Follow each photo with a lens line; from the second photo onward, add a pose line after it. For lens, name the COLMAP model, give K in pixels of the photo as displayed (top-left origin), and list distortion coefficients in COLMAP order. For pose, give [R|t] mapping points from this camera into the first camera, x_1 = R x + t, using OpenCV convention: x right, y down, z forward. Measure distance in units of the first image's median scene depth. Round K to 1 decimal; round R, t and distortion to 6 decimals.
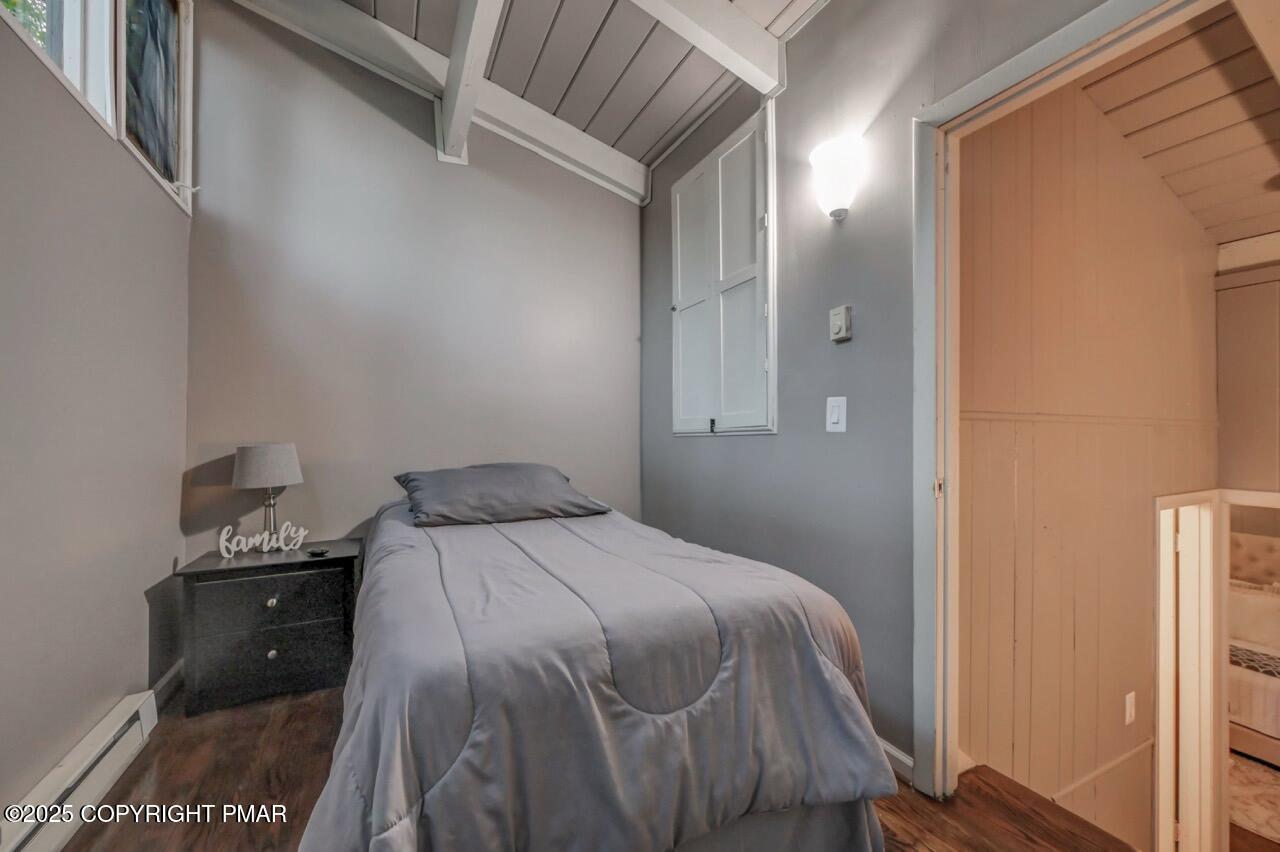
lens RADIAL K [[512.2, 0, 637.9], [0, 512.2, 432.2], [0, 0, 1]] dist [-0.002267, 0.000318]
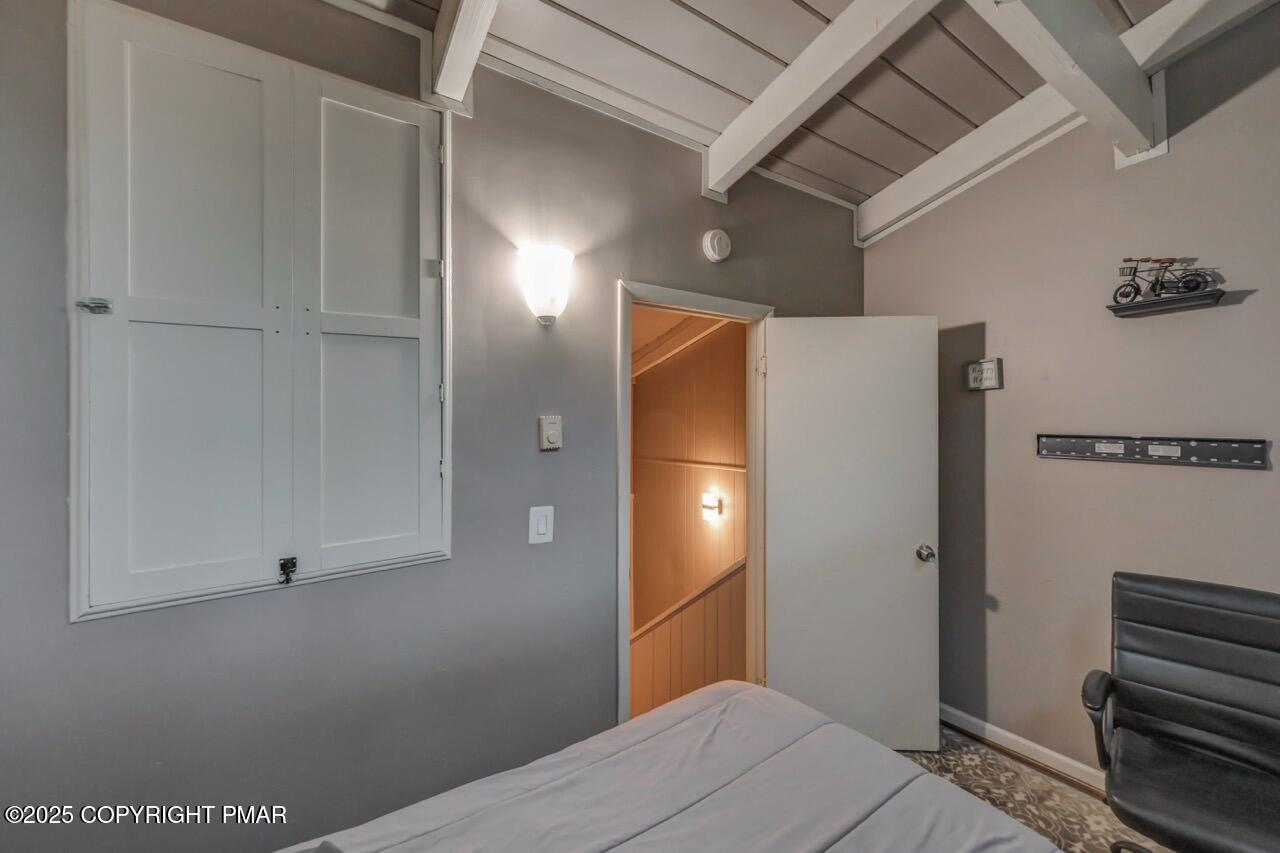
lens RADIAL K [[510.2, 0, 640.0], [0, 510.2, 426.5], [0, 0, 1]] dist [0.002092, 0.000327]
pose [[-0.164100, -0.000593, 0.986444, -0.560698], [0.001454, 0.999999, 0.000843, -0.209014], [-0.986443, 0.001573, -0.164099, 0.921535]]
